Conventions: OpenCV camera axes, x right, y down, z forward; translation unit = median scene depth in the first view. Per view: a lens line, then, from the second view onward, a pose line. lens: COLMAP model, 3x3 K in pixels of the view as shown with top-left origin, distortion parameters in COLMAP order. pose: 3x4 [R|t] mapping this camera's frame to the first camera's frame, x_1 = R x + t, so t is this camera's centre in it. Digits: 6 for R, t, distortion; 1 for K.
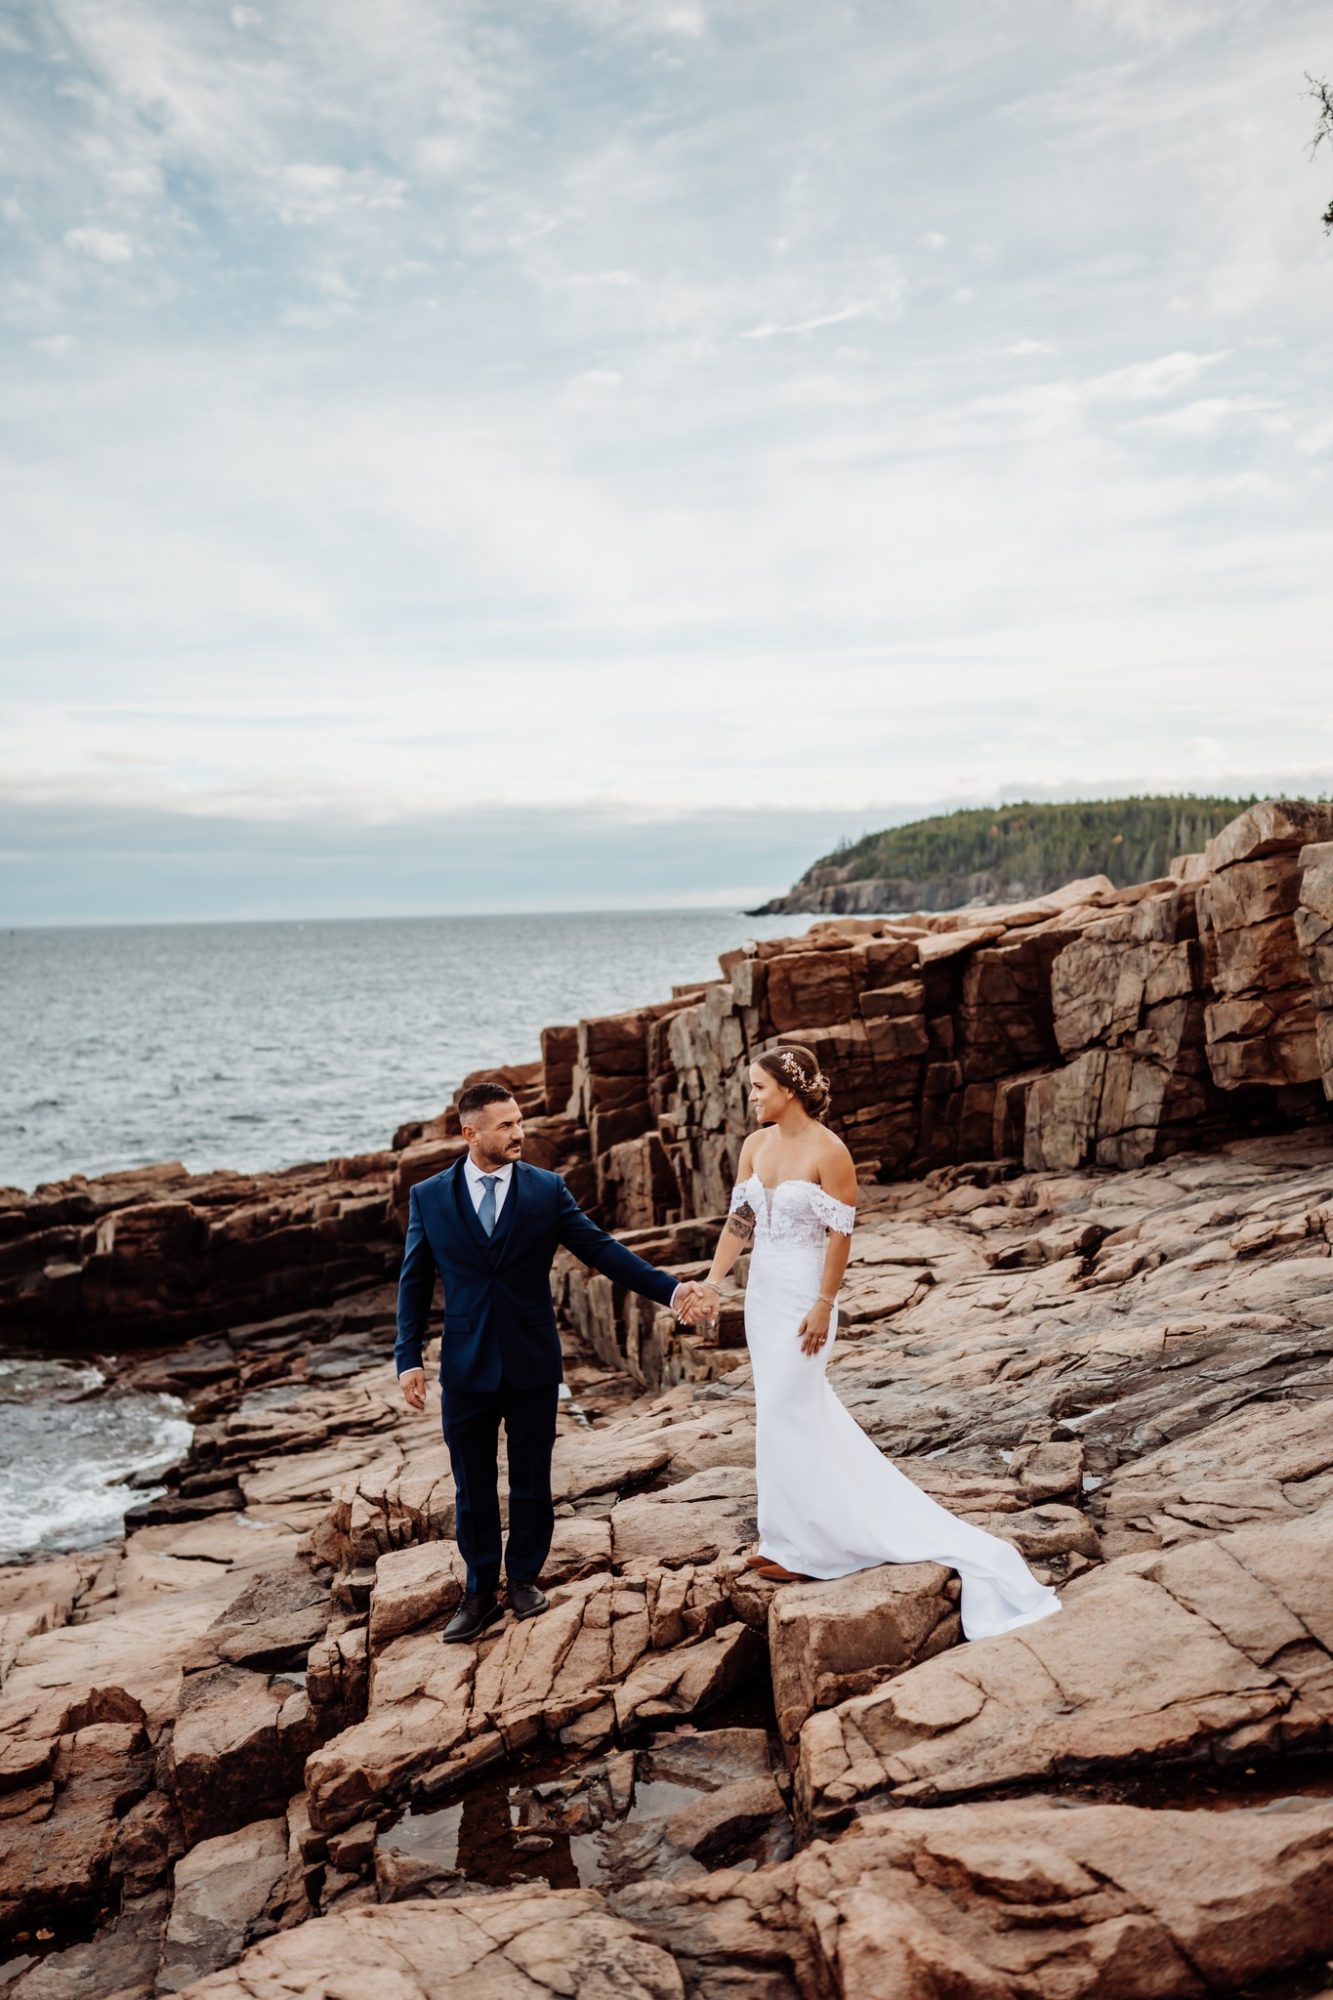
lens RADIAL K [[1896.3, 0, 666.5], [0, 1896.3, 1000.0], [0, 0, 1]] dist [0.000906, 0.012340]
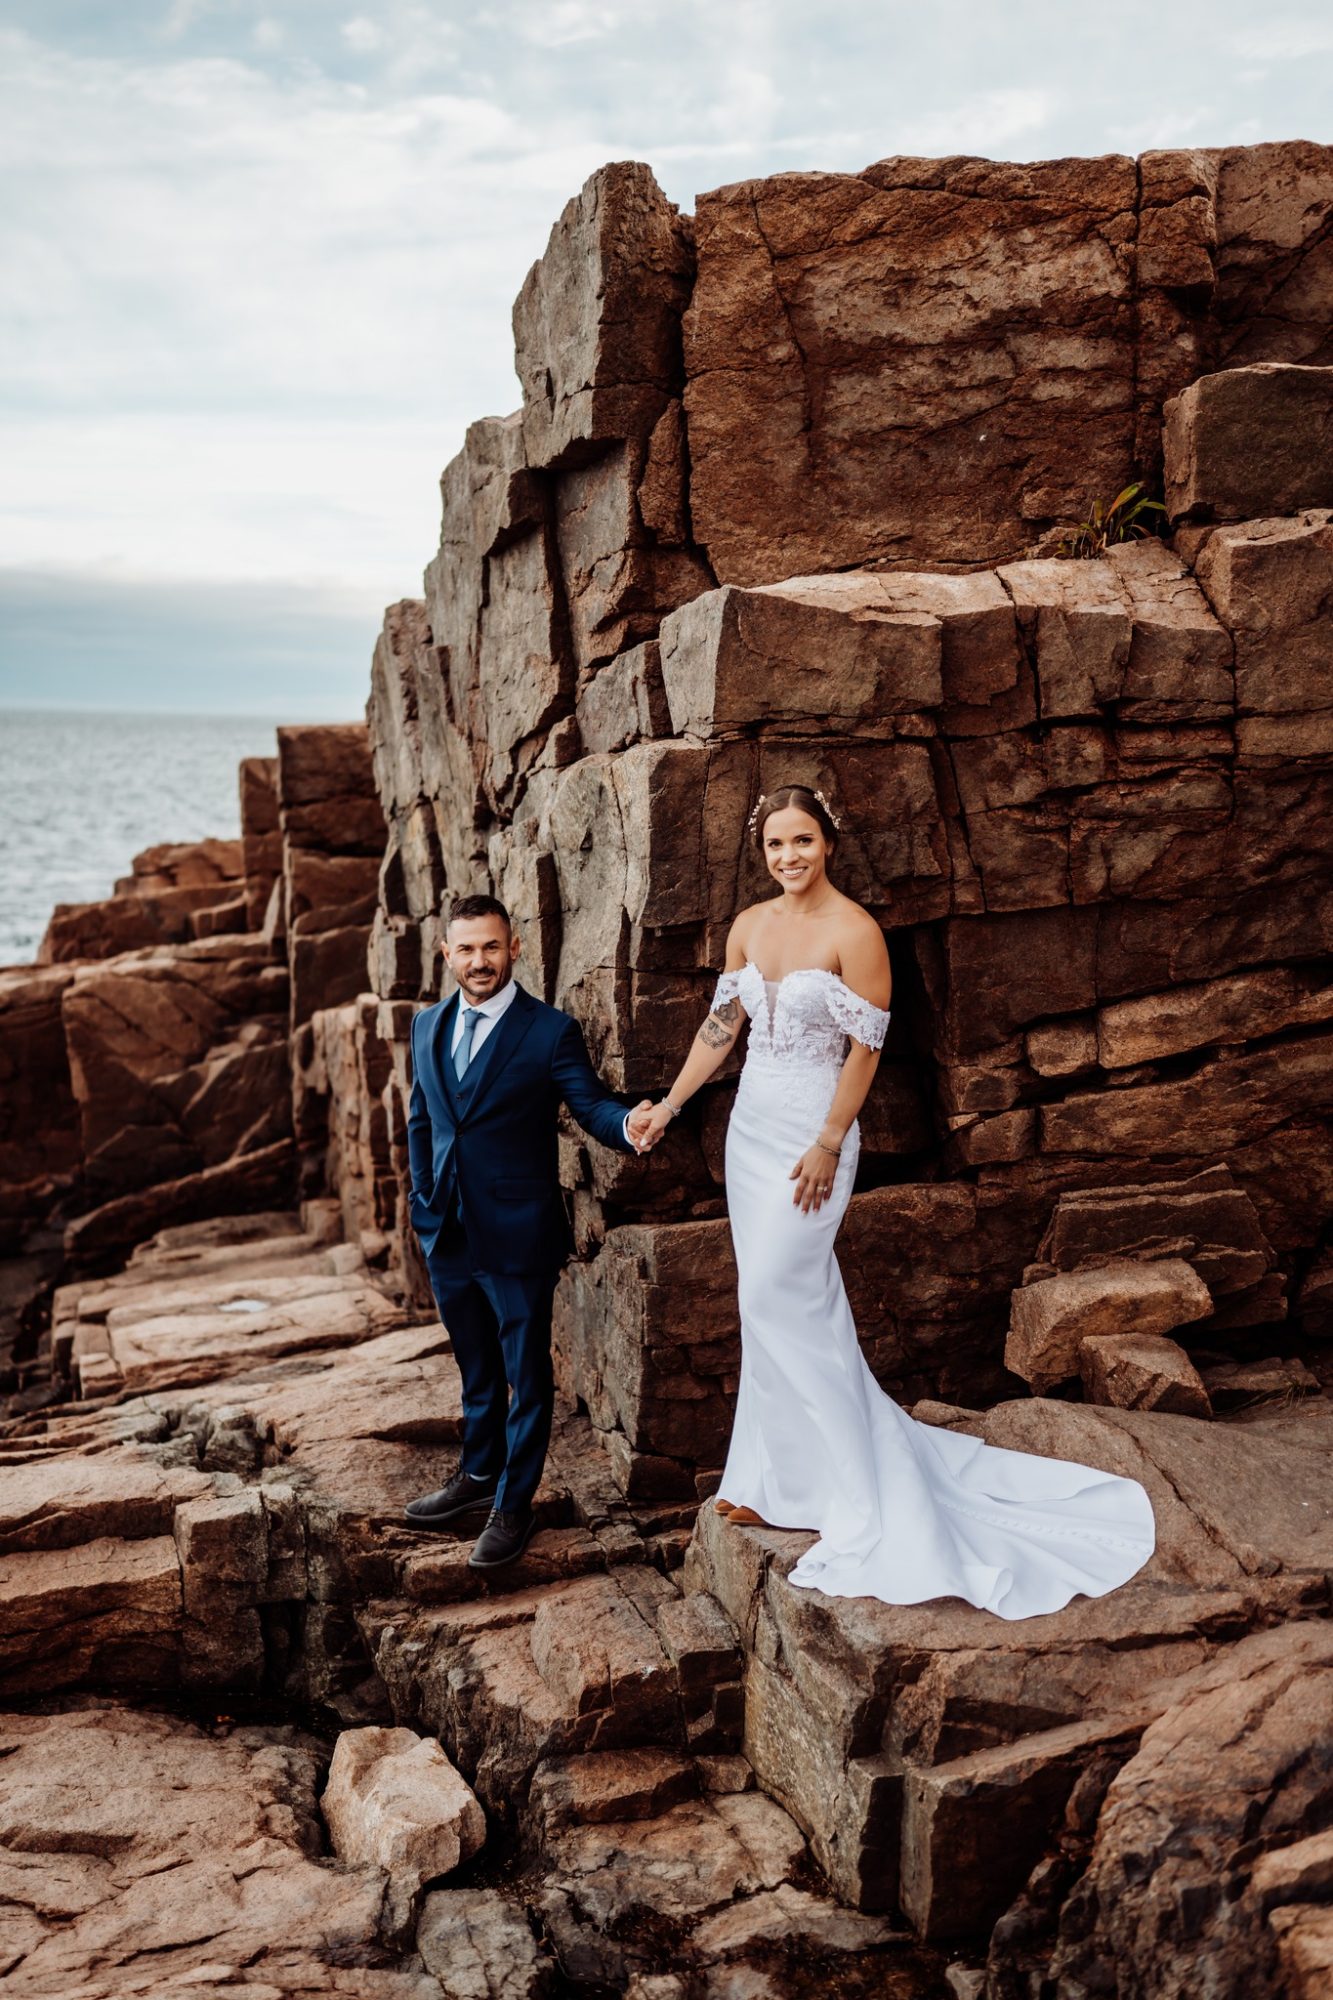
lens RADIAL K [[1896.3, 0, 666.5], [0, 1896.3, 1000.0], [0, 0, 1]] dist [0.000906, 0.012340]
pose [[0.997711, 0.050487, 0.044979, 0.044017], [-0.054539, 0.994082, 0.093952, 0.039145], [-0.039970, -0.096190, 0.994560, 0.766231]]
